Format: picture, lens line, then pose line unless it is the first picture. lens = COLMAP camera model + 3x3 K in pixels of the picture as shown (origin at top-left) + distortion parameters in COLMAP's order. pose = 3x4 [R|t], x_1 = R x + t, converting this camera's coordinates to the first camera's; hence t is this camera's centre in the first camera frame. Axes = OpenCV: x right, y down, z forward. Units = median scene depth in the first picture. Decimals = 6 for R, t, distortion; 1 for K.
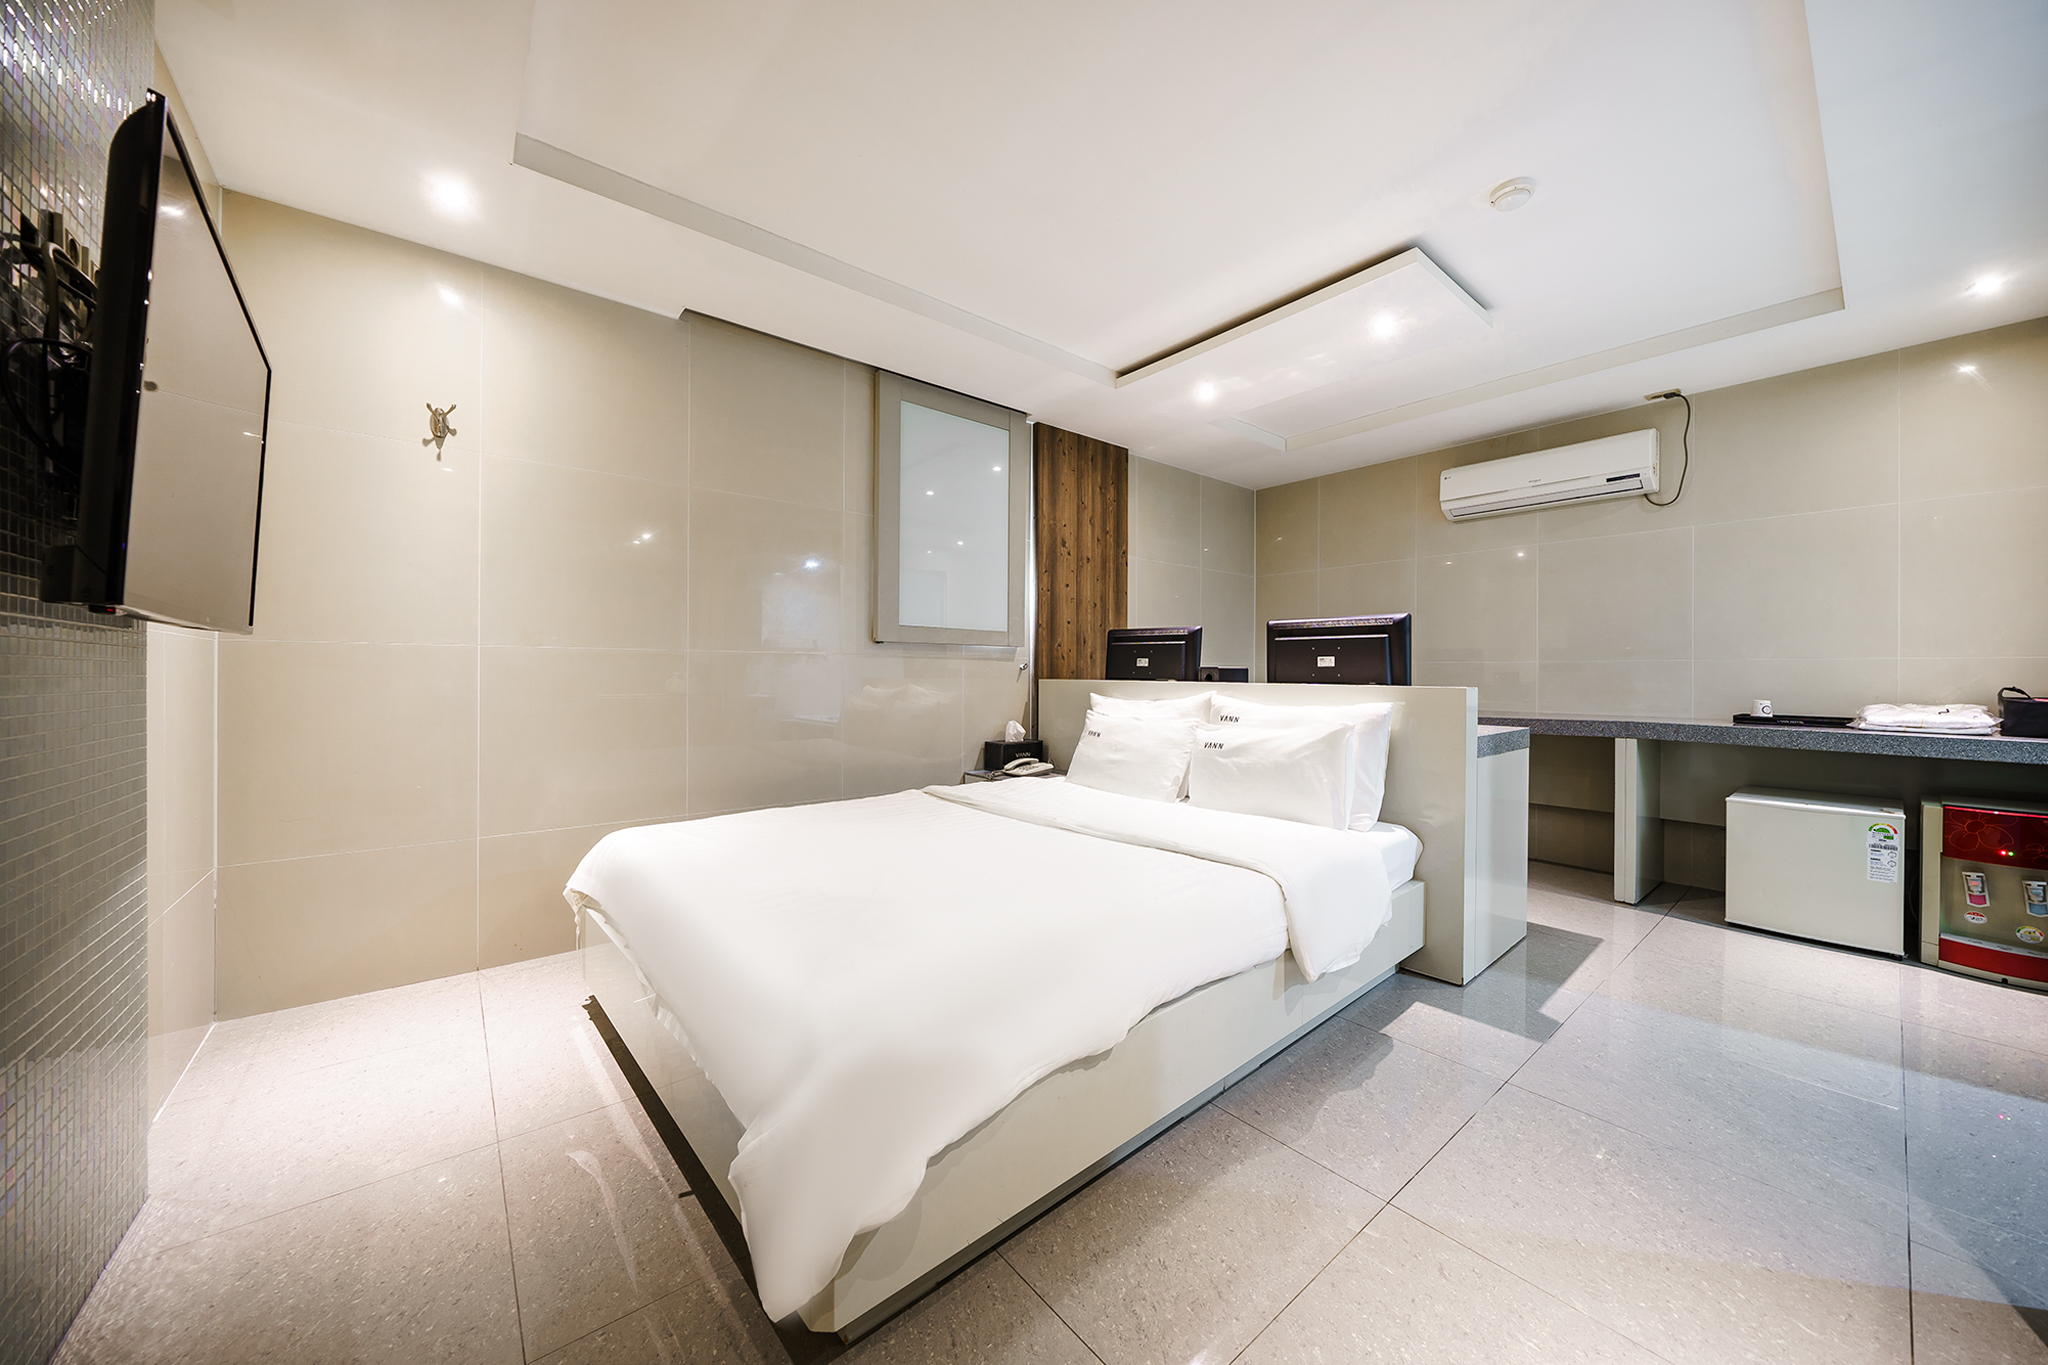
lens RADIAL K [[703.4, 0, 1024.0], [0, 703.4, 682.5], [0, 0, 1]] dist [-0.001104, -0.000110]
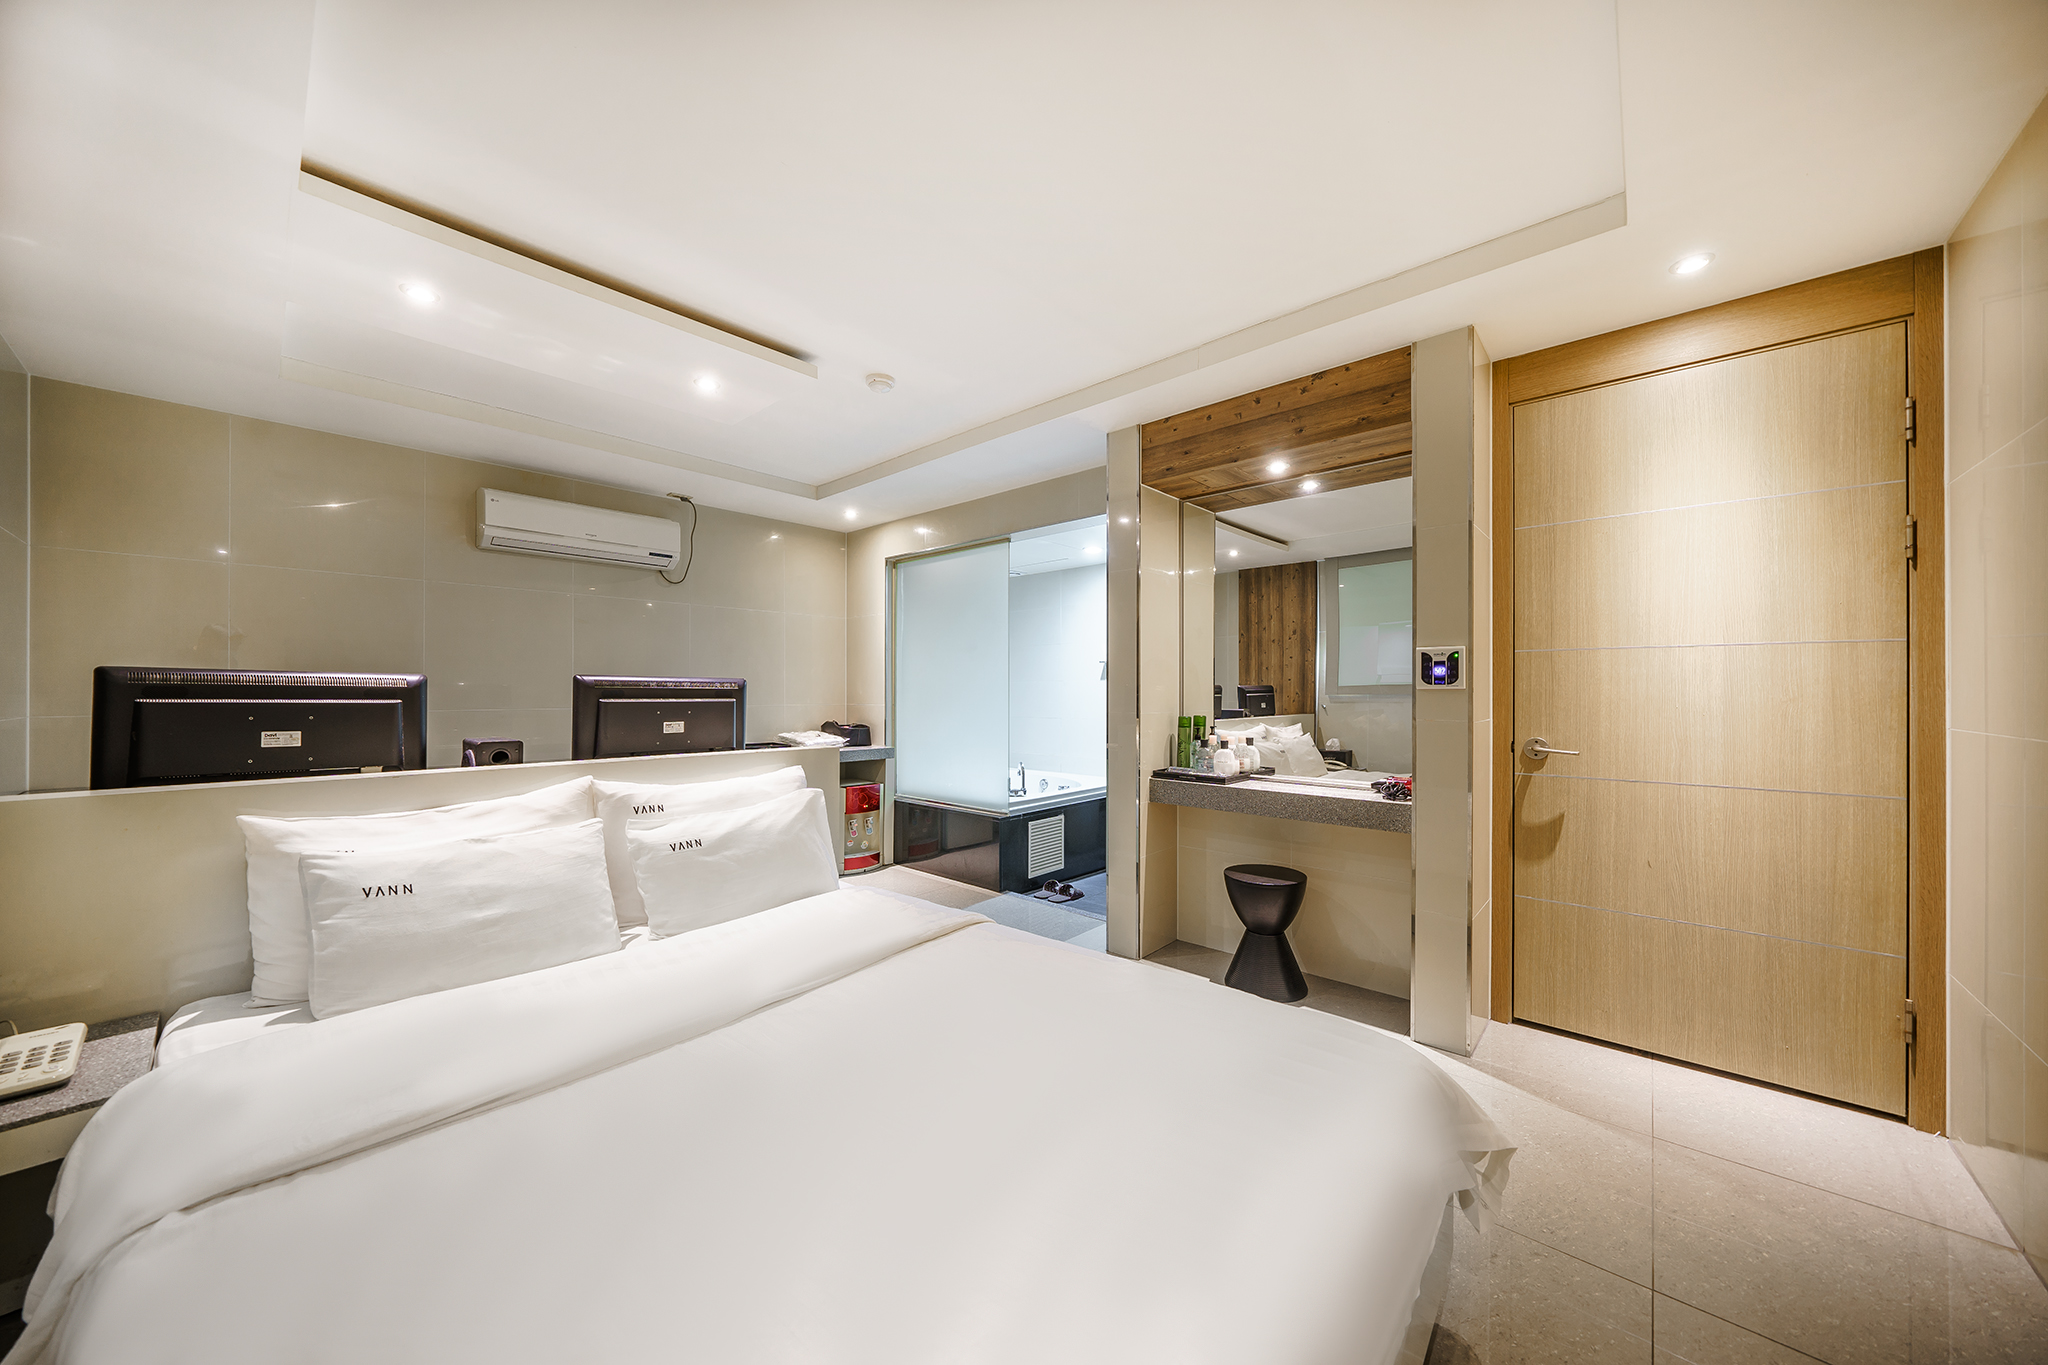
lens RADIAL K [[721.6, 0, 1024.0], [0, 721.6, 682.5], [0, 0, 1]] dist [0.000557, 0.000053]
pose [[-0.152868, 0.003067, 0.988242, -0.450513], [0.010809, 0.999941, -0.001431, -0.066476], [-0.988188, 0.010463, -0.152892, 0.578032]]
